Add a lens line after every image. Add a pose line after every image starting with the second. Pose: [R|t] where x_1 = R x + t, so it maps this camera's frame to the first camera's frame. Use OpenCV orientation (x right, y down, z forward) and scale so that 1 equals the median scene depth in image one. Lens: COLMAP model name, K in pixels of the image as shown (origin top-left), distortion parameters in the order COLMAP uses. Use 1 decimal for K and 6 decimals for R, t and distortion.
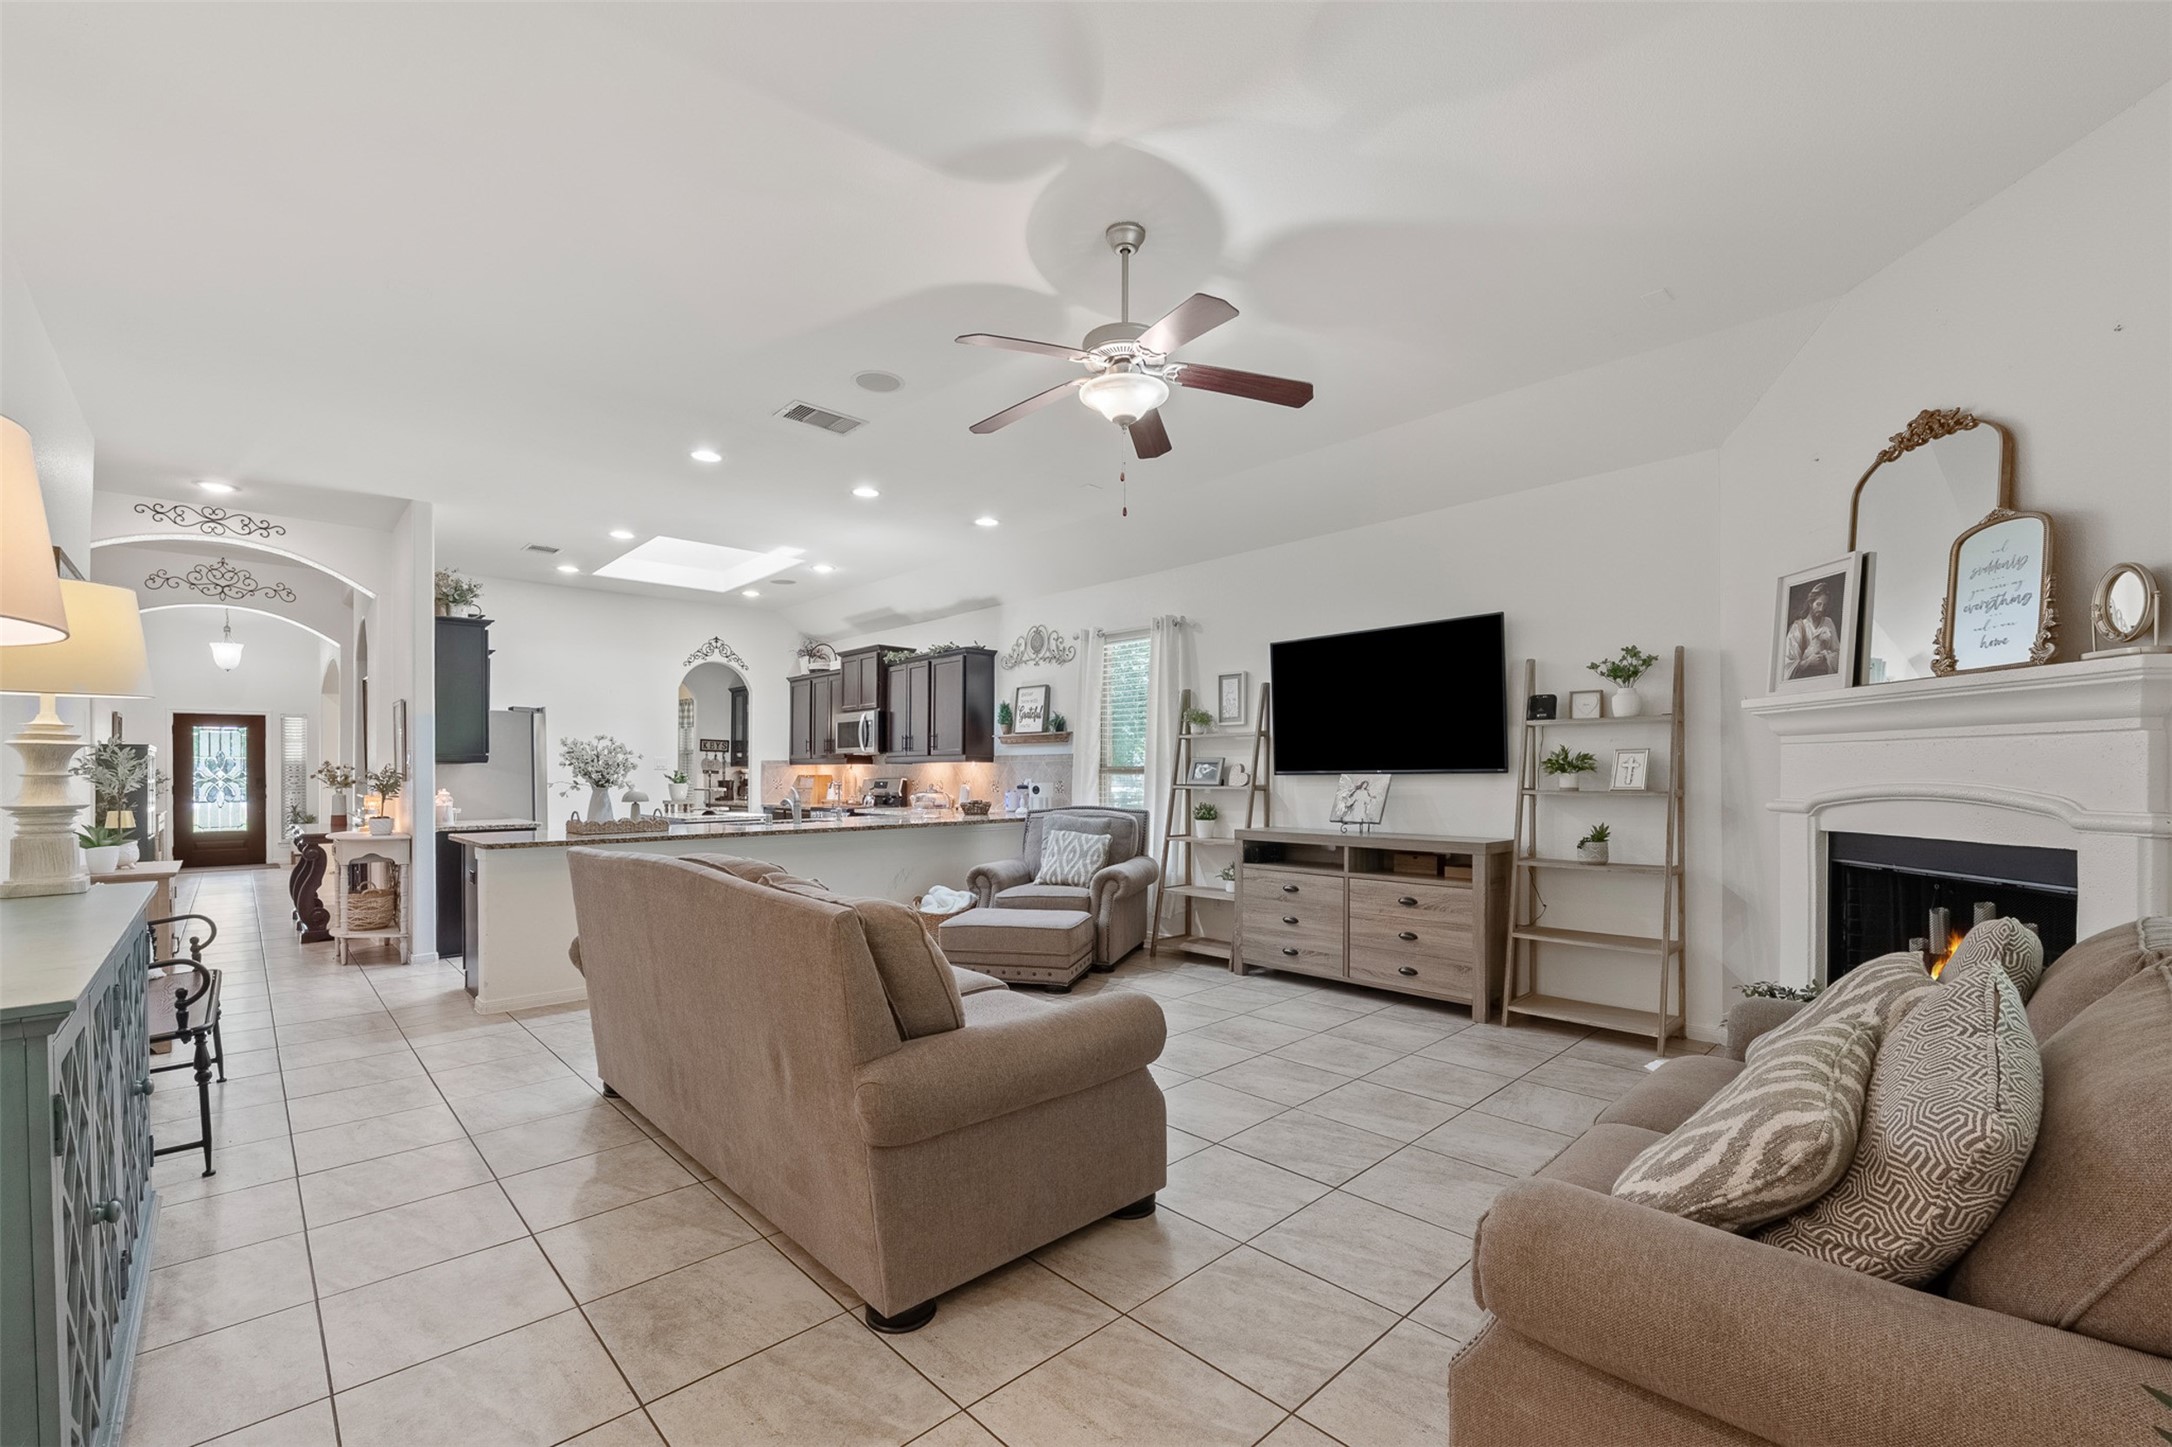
lens RADIAL K [[891.9, 0, 1078.7], [0, 891.9, 771.7], [0, 0, 1]] dist [-0.009334, -0.000071]
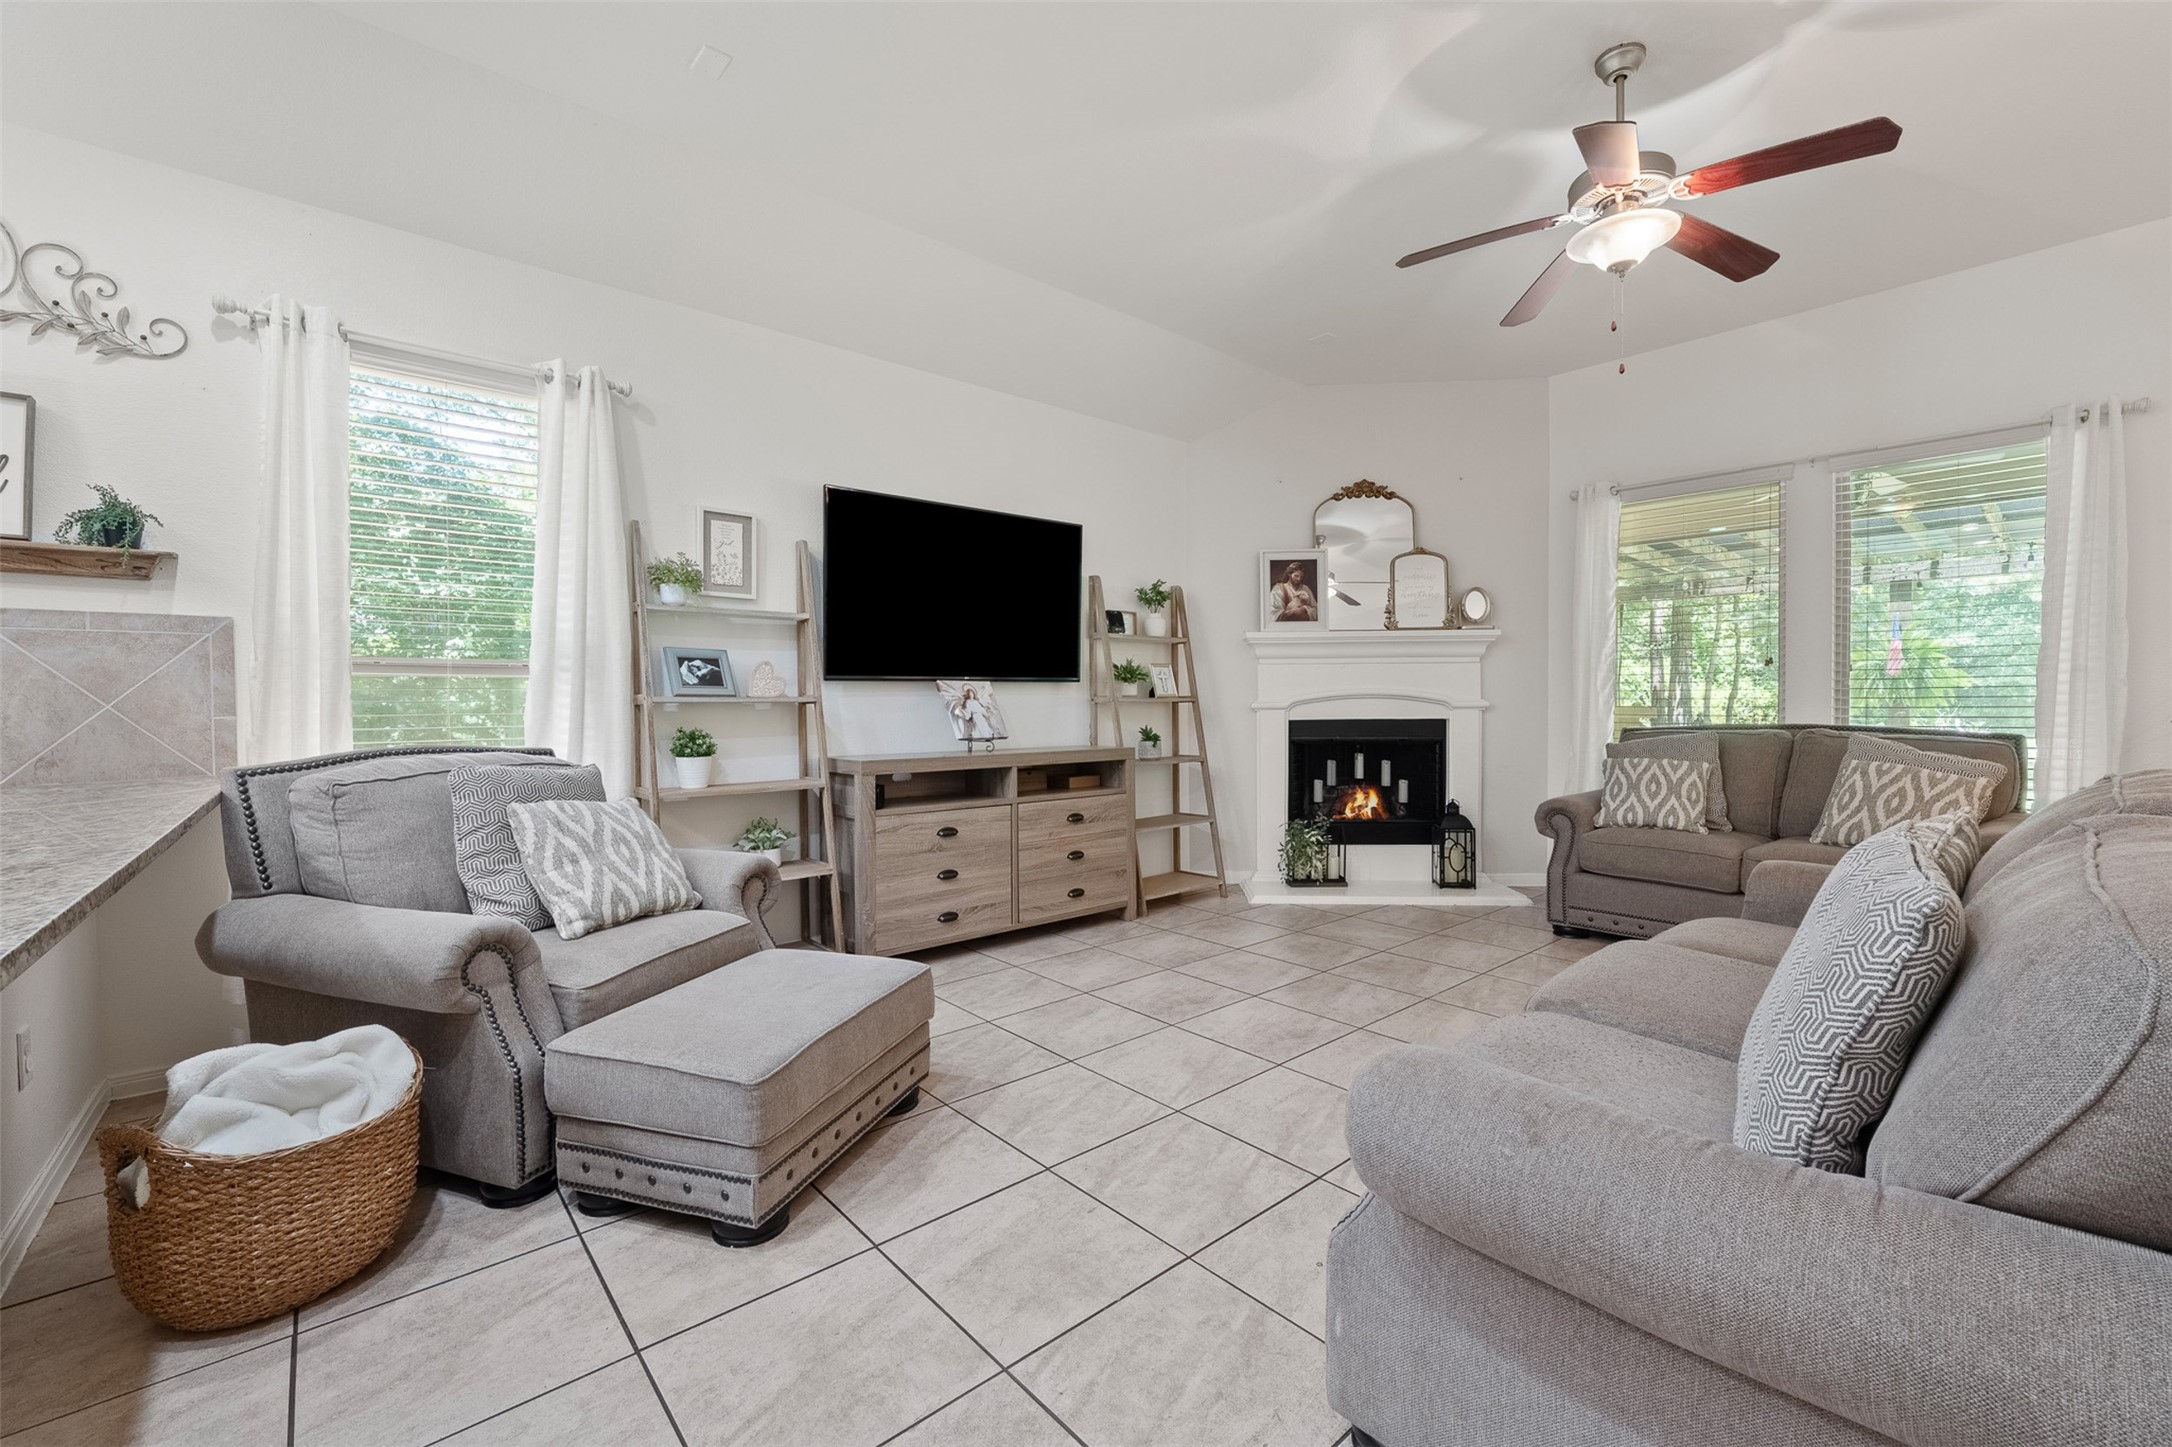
lens RADIAL K [[891.9, 0, 1088.0], [0, 891.9, 723.7], [0, 0, 1]] dist [-0.009334, -0.000071]
pose [[0.044197, -0.019929, 0.998824, -0.559289], [0.003749, 0.999797, 0.019783, 0.029563], [-0.999016, 0.002870, 0.044263, 0.954492]]
